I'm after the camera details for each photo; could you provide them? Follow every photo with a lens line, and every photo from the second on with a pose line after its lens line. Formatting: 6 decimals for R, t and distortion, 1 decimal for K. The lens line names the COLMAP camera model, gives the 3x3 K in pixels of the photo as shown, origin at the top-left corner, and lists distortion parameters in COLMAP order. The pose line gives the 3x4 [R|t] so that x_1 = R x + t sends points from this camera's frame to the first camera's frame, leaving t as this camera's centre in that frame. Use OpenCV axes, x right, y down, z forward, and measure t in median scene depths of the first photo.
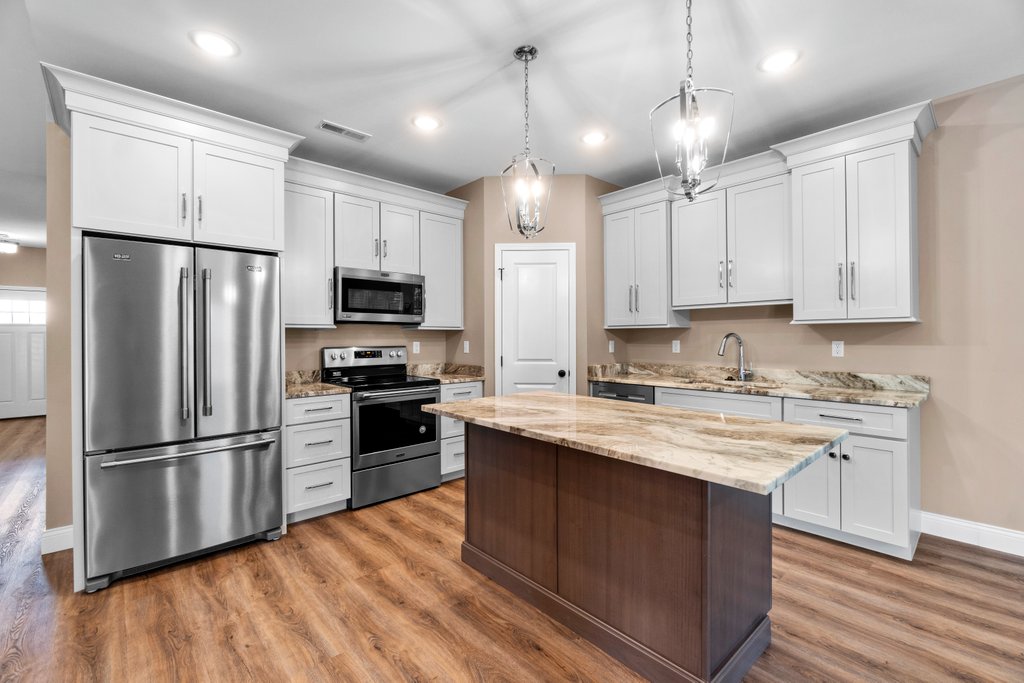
lens RADIAL K [[445.5, 0, 511.6], [0, 445.5, 337.0], [0, 0, 1]] dist [-0.002007, 0.000394]
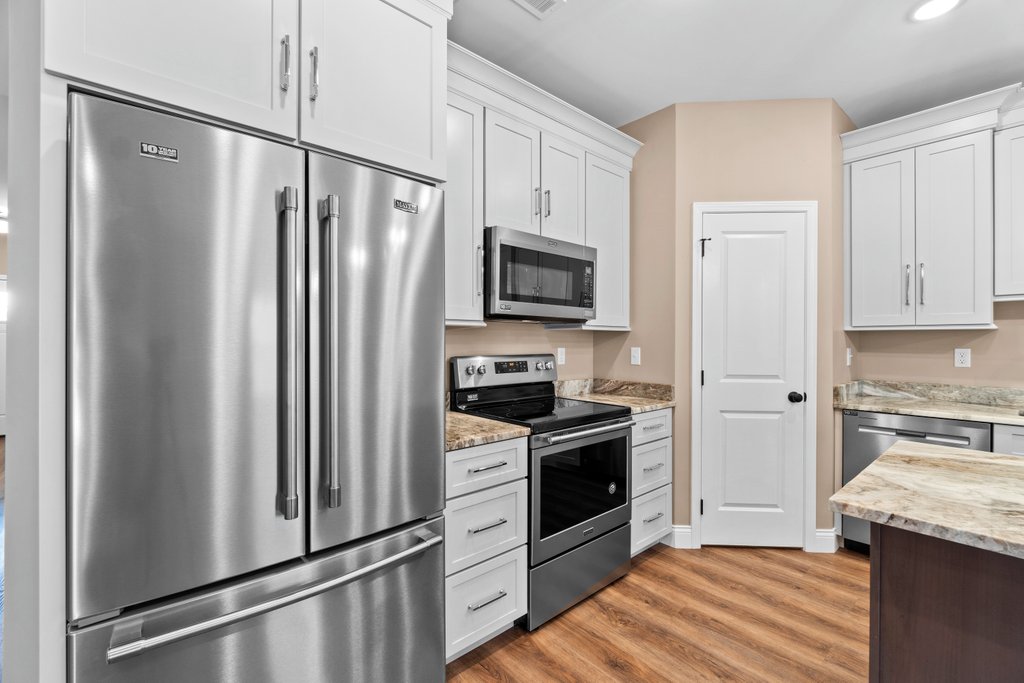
lens RADIAL K [[445.5, 0, 511.2], [0, 445.5, 340.7], [0, 0, 1]] dist [-0.002007, 0.000394]
pose [[0.999925, 0.006236, -0.010545, -0.362871], [-0.006240, 0.999980, -0.000297, 0.000579], [0.010543, 0.000363, 0.999944, 0.392135]]
